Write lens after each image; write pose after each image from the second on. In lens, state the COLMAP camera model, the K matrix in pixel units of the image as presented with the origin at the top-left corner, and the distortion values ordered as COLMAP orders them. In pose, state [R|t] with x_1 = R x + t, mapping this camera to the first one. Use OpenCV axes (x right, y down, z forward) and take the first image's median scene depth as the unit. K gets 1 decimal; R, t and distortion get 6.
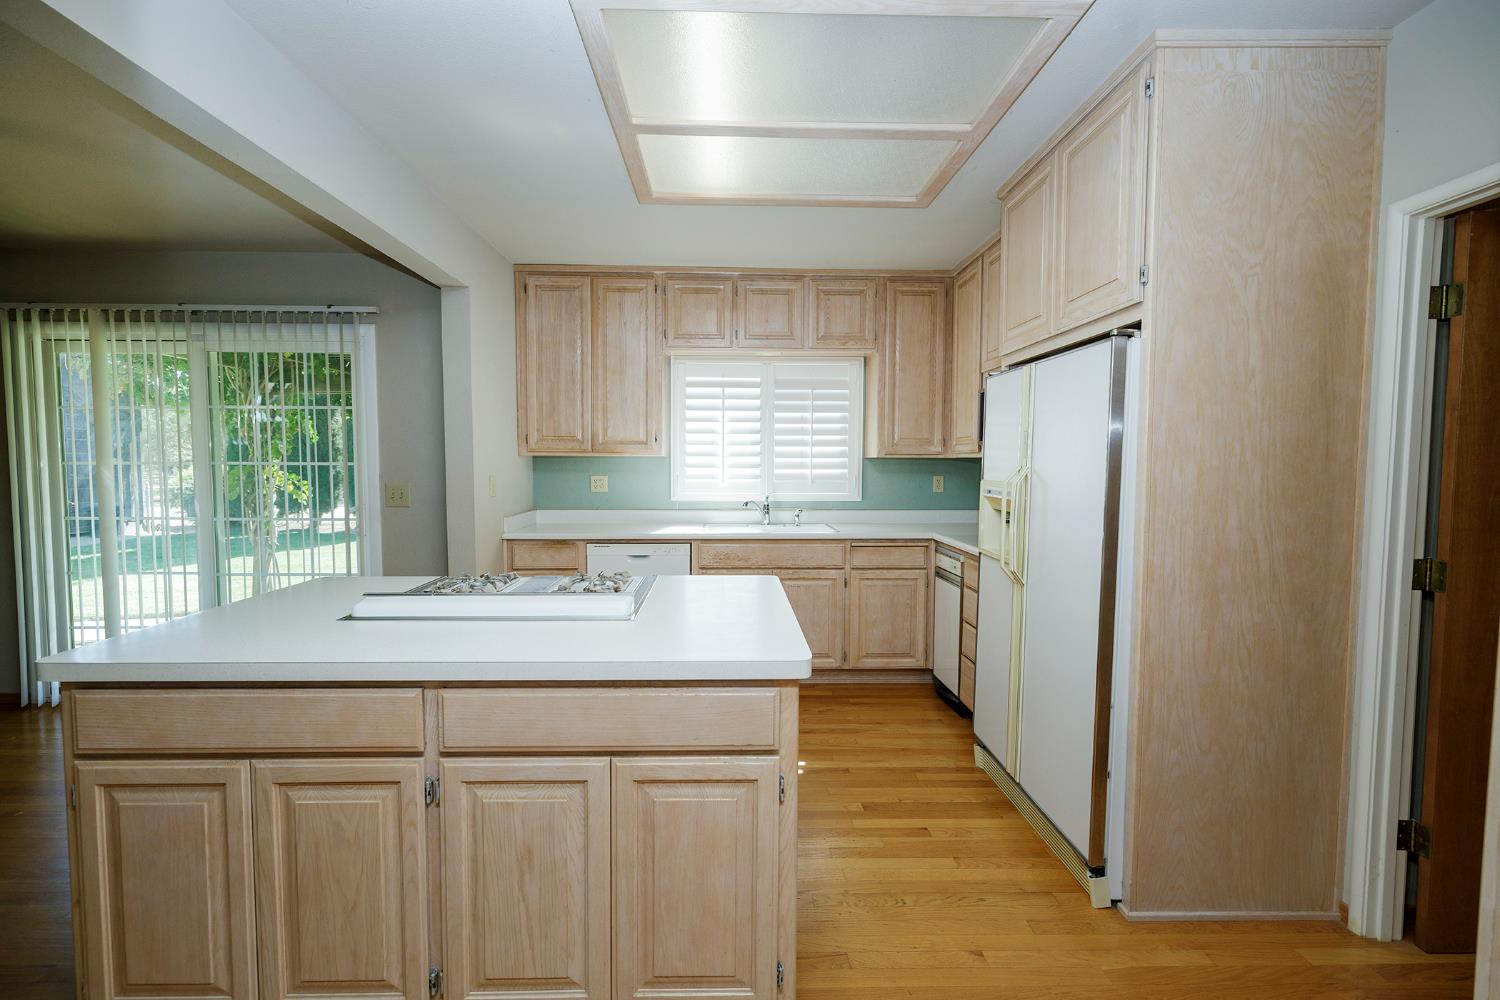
lens RADIAL K [[627.4, 0, 740.8], [0, 627.4, 496.8], [0, 0, 1]] dist [0.000137, -0.000258]
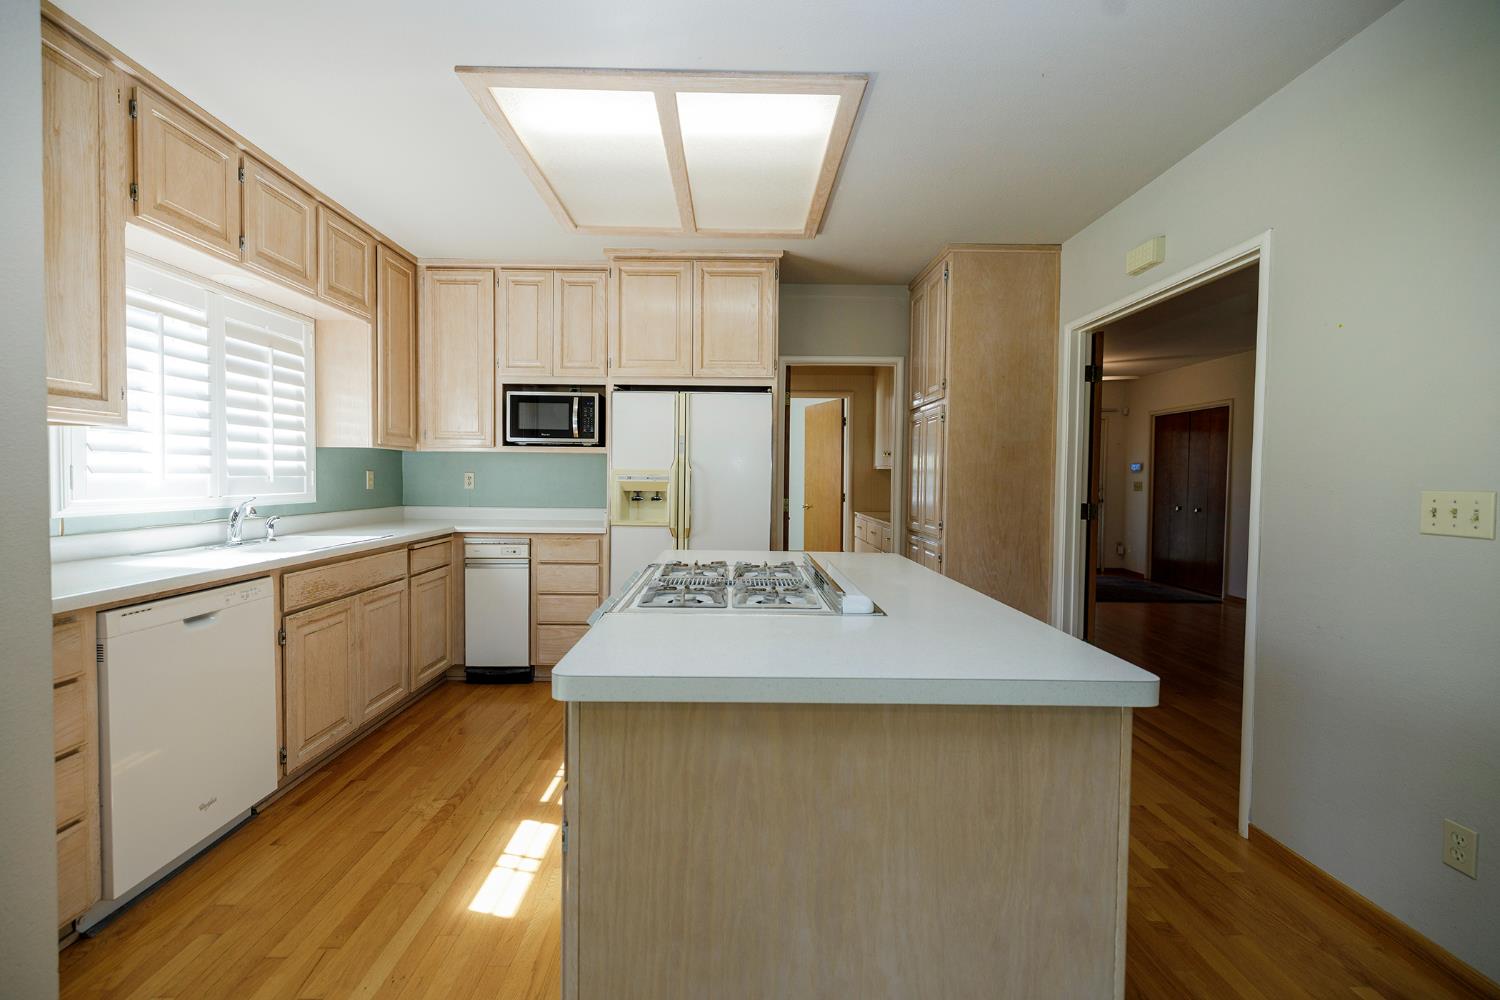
lens RADIAL K [[627.4, 0, 743.0], [0, 627.4, 496.9], [0, 0, 1]] dist [0.000137, -0.000258]
pose [[0.022513, -0.037088, 0.999058, -0.592594], [0.046889, 0.998251, 0.036001, -0.003407], [-0.998646, 0.046035, 0.024213, 0.455599]]
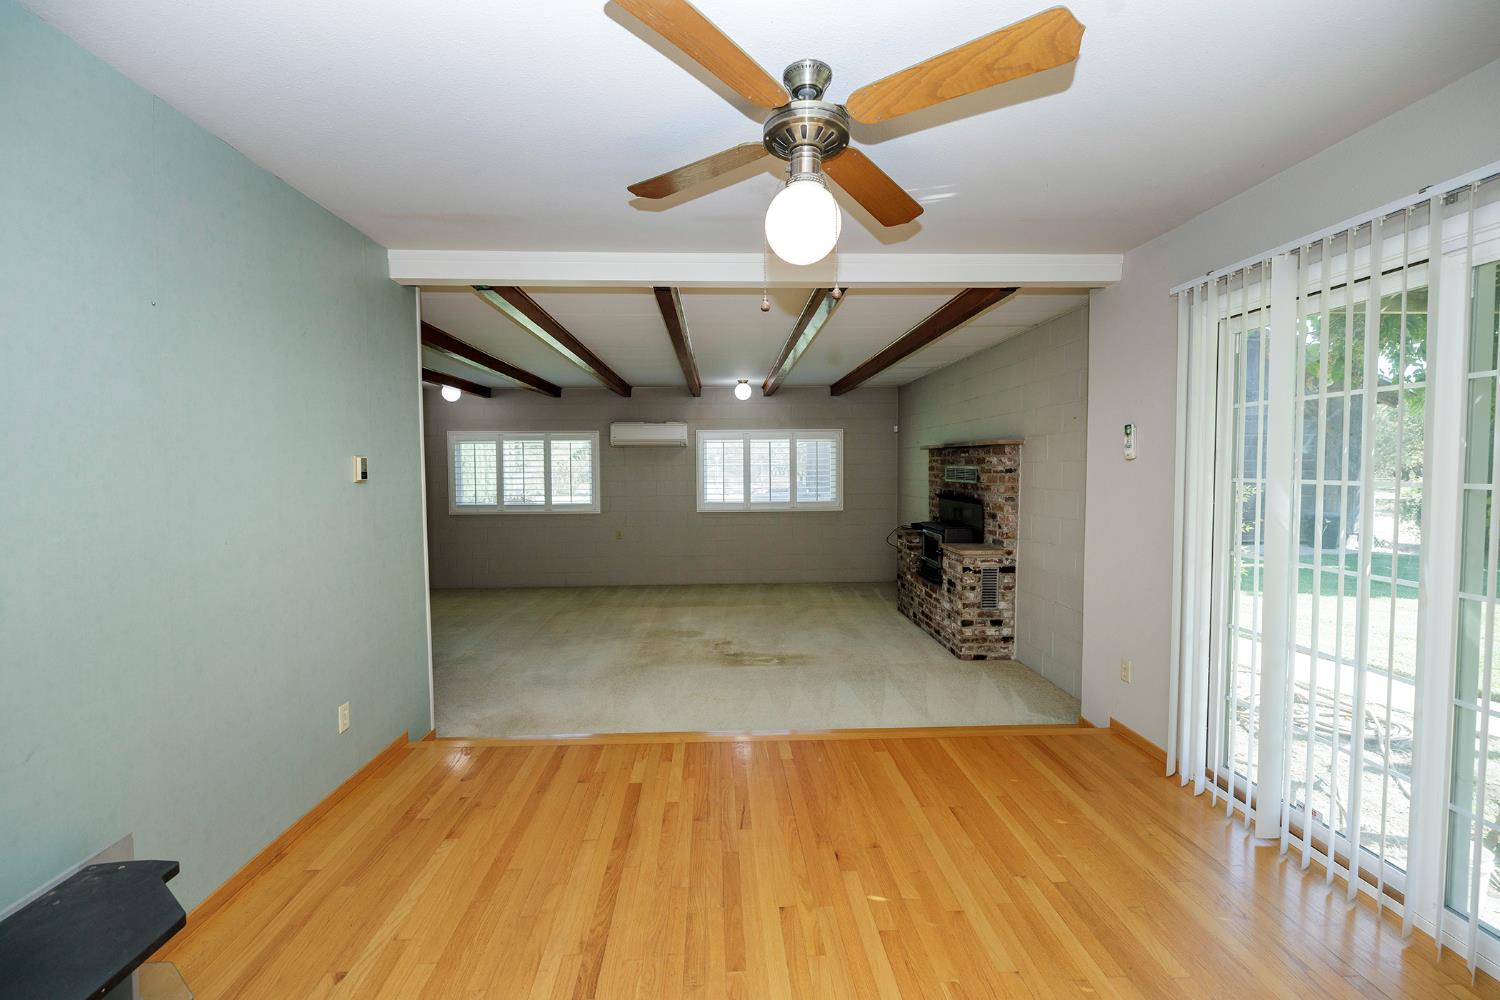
lens RADIAL K [[627.4, 0, 743.1], [0, 627.4, 498.1], [0, 0, 1]] dist [0.000137, -0.000258]
pose [[0.018900, 0.045750, -0.998774, -0.274670], [-0.052091, 0.997641, 0.044712, -0.030871], [0.998463, 0.051182, 0.021238, 0.322418]]
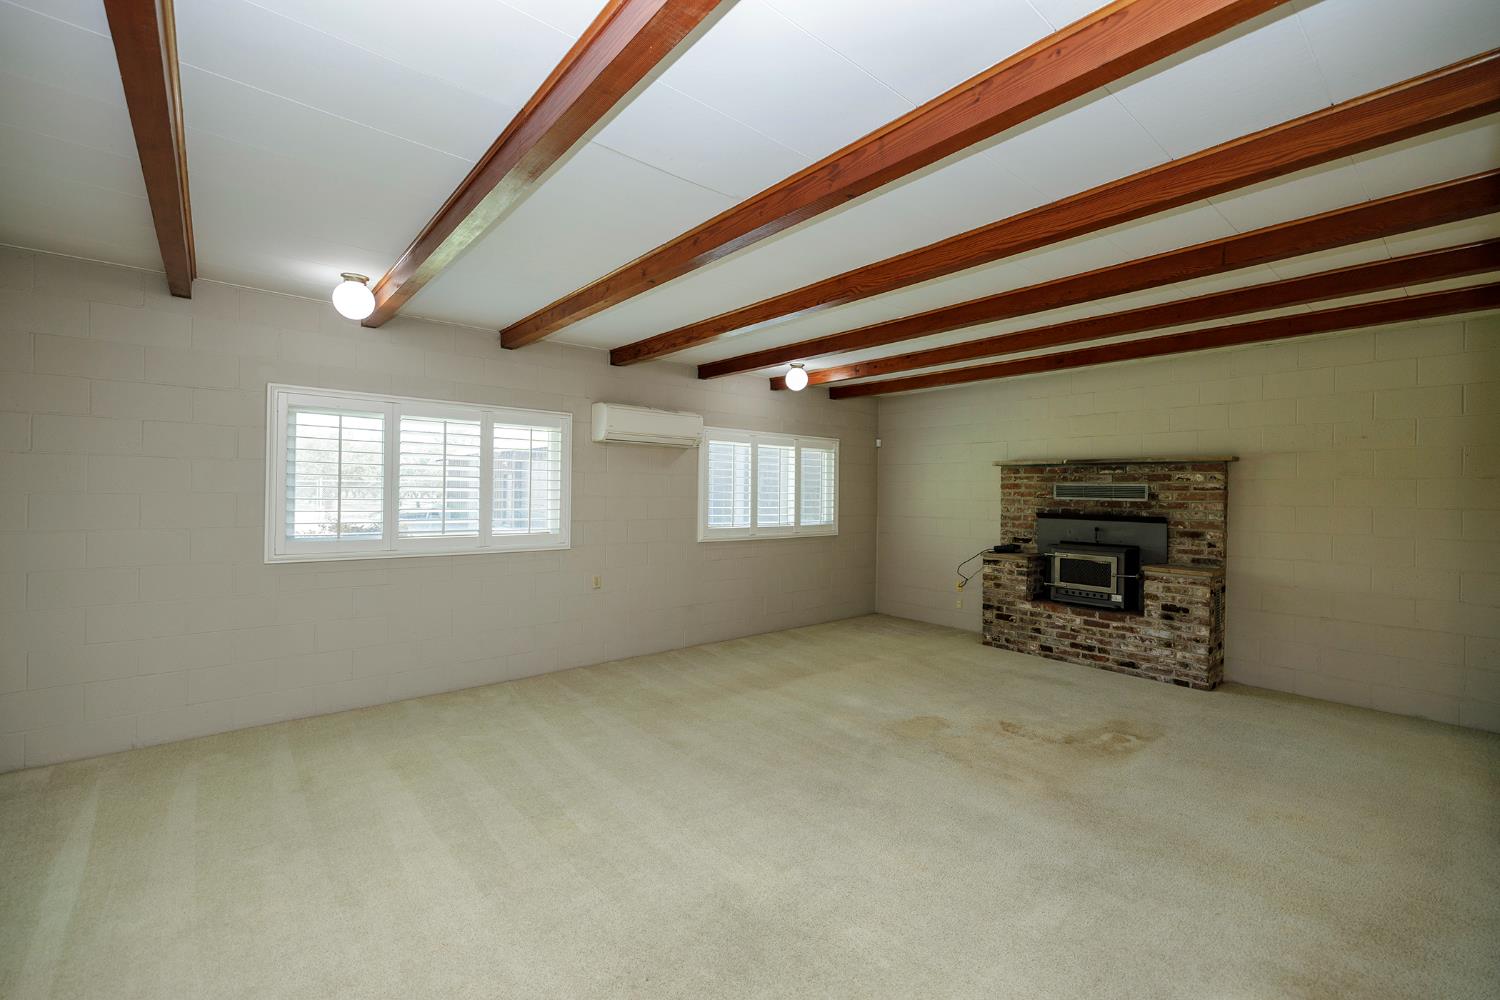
lens RADIAL K [[627.4, 0, 738.4], [0, 627.4, 492.8], [0, 0, 1]] dist [0.000137, -0.000258]
pose [[0.622947, 0.004077, -0.782253, -1.095749], [-0.056679, 0.997593, -0.039937, 0.050095], [0.780208, 0.069216, 0.621679, -0.573118]]
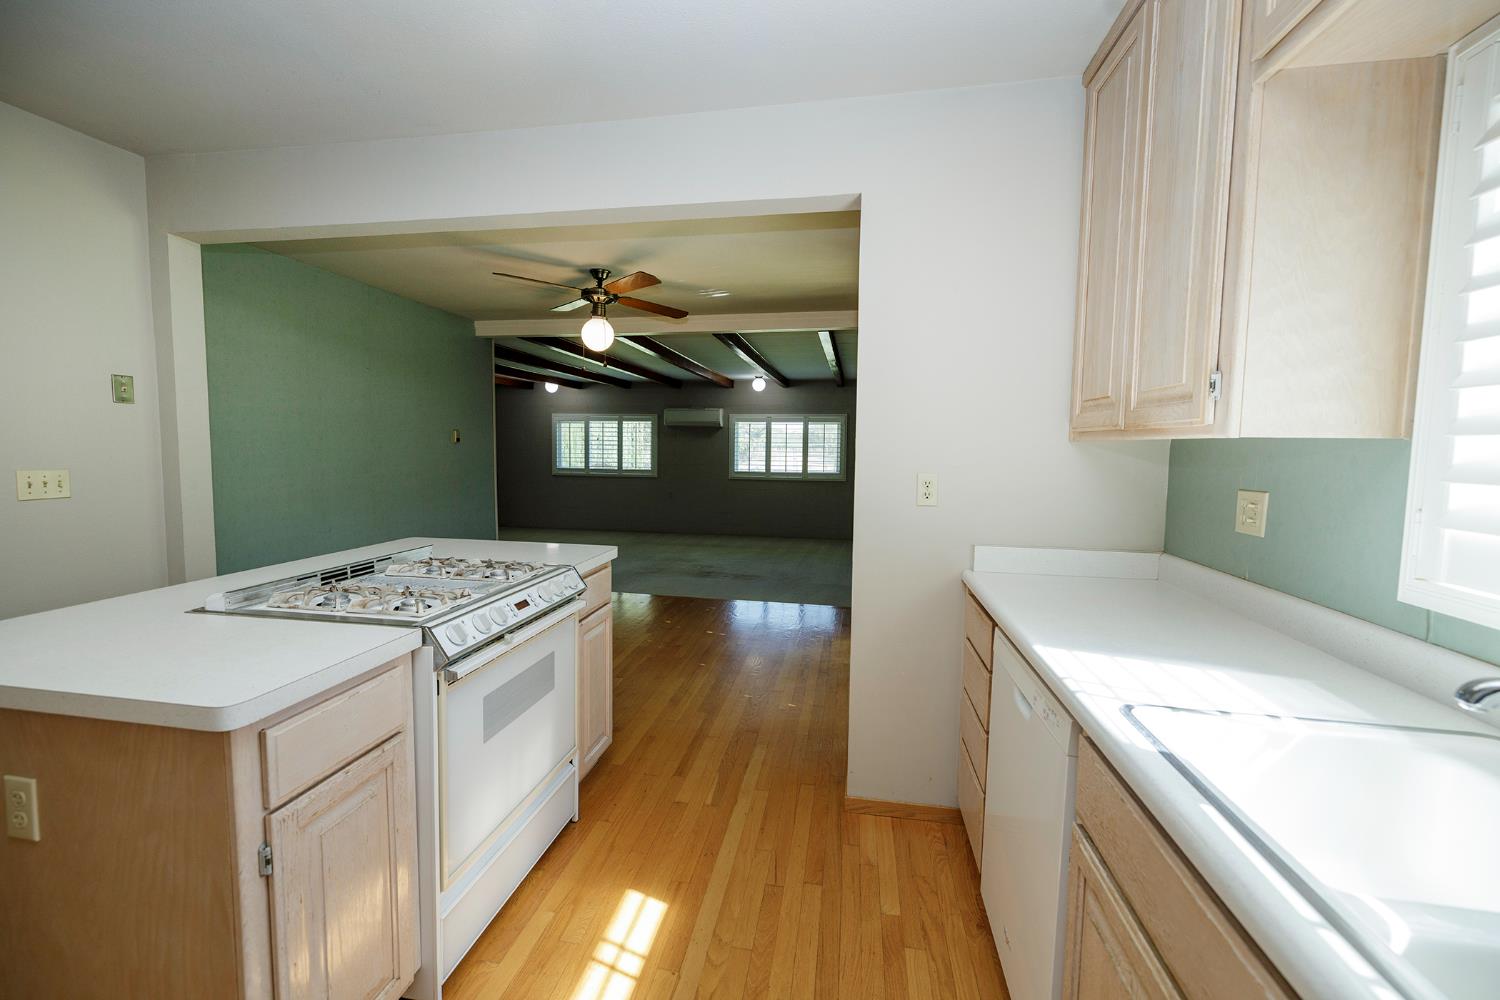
lens RADIAL K [[627.4, 0, 738.3], [0, 627.4, 489.6], [0, 0, 1]] dist [0.000137, -0.000258]
pose [[-0.209053, 0.061501, -0.975968, 0.212633], [-0.068625, 0.994637, 0.077377, -0.043162], [0.975493, 0.083152, -0.203711, 0.776000]]
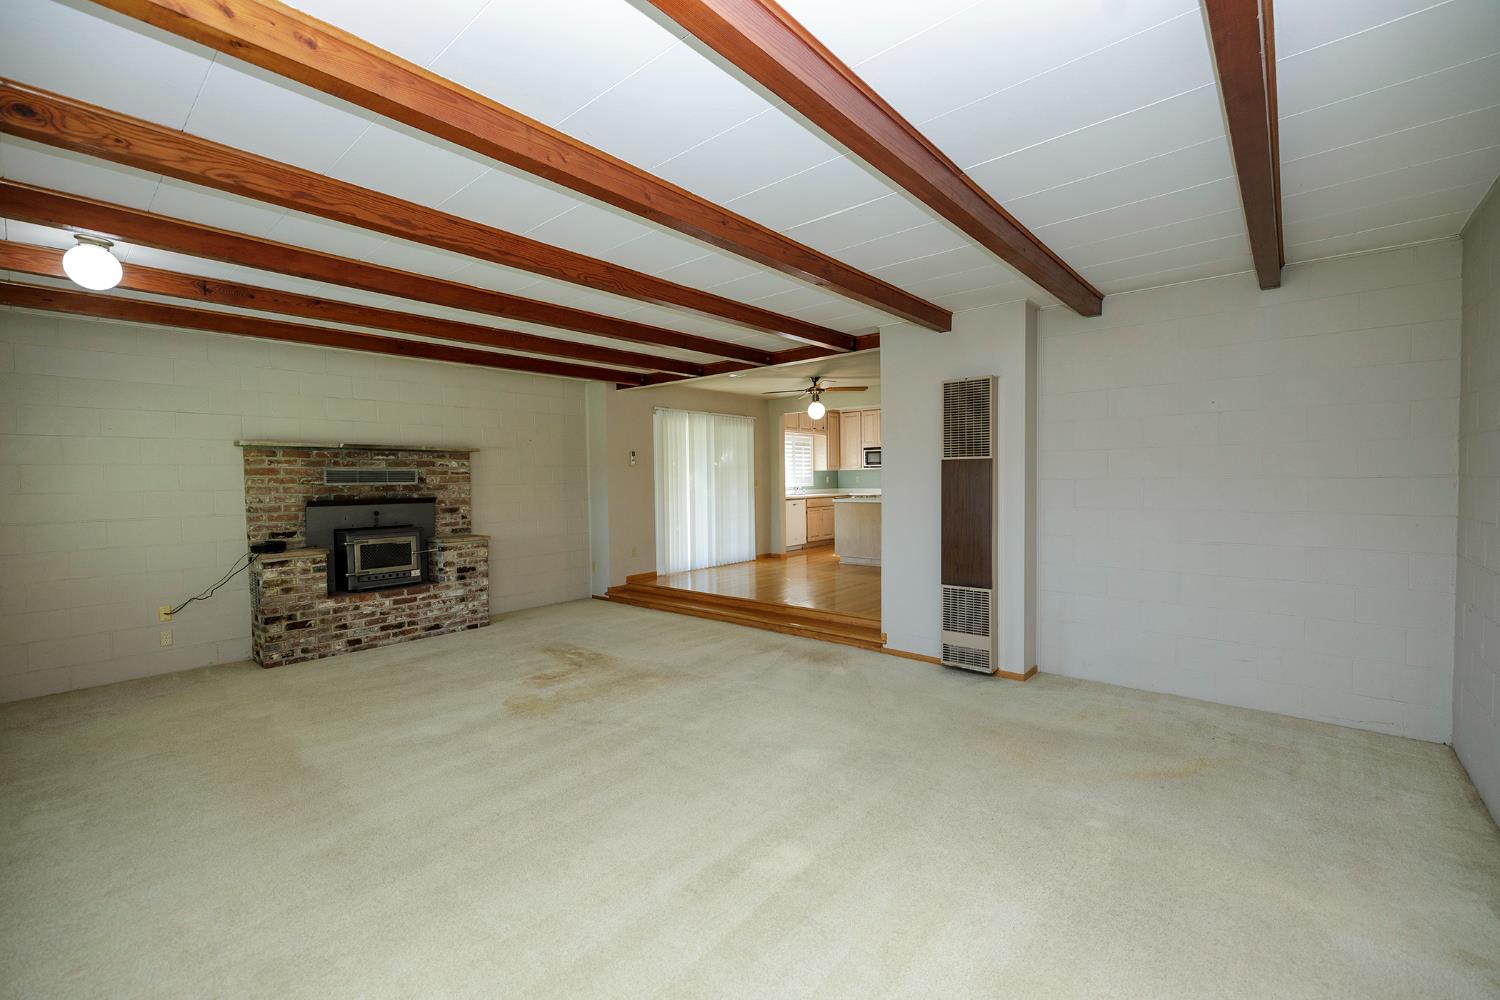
lens RADIAL K [[627.4, 0, 744.0], [0, 627.4, 498.9], [0, 0, 1]] dist [0.000137, -0.000258]
pose [[0.674229, -0.038861, 0.737500, -2.107148], [0.061097, 0.998126, -0.003262, 0.053289], [-0.735991, 0.047258, 0.675340, -0.658331]]
